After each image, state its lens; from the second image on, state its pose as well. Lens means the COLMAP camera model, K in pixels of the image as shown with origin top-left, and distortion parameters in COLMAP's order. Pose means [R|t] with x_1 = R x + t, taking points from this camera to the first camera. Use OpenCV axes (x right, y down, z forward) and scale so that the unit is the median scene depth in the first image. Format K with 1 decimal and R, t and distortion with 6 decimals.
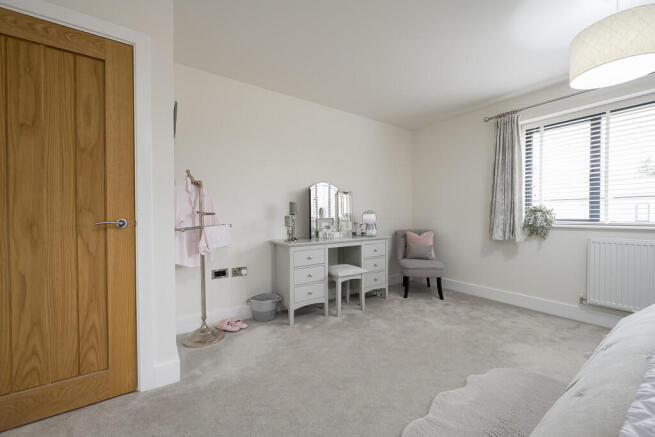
lens RADIAL K [[254.5, 0, 327.5], [0, 254.5, 218.5], [0, 0, 1]] dist [-0.001202, -0.000125]
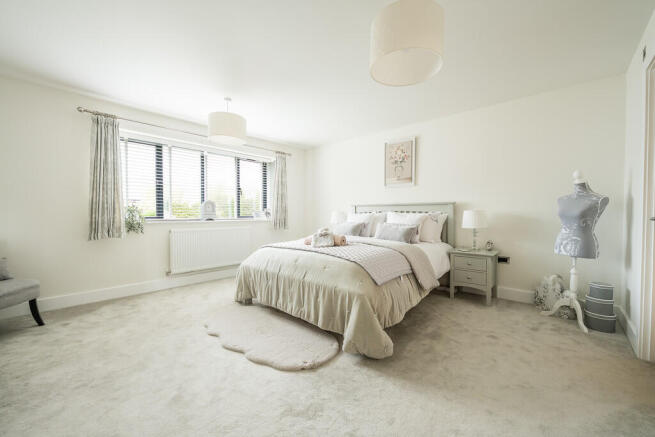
lens RADIAL K [[254.5, 0, 327.5], [0, 254.5, 218.5], [0, 0, 1]] dist [-0.001202, -0.000125]
pose [[-0.221707, -0.013238, 0.975023, -0.509045], [0.013781, 0.999765, 0.016707, 0.000625], [-0.975016, 0.017141, -0.221473, 0.372273]]
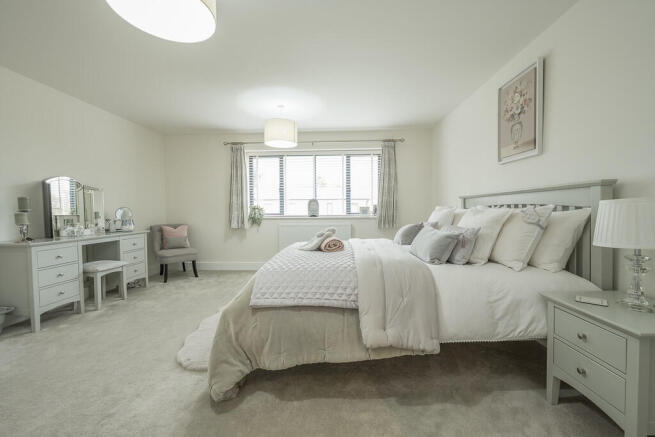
lens RADIAL K [[254.5, 0, 327.5], [0, 254.5, 218.5], [0, 0, 1]] dist [-0.001202, -0.000125]
pose [[0.591968, -0.026421, 0.805529, -0.200216], [0.015752, 0.999651, 0.021213, 0.006380], [-0.805808, 0.000132, 0.592177, -0.313096]]
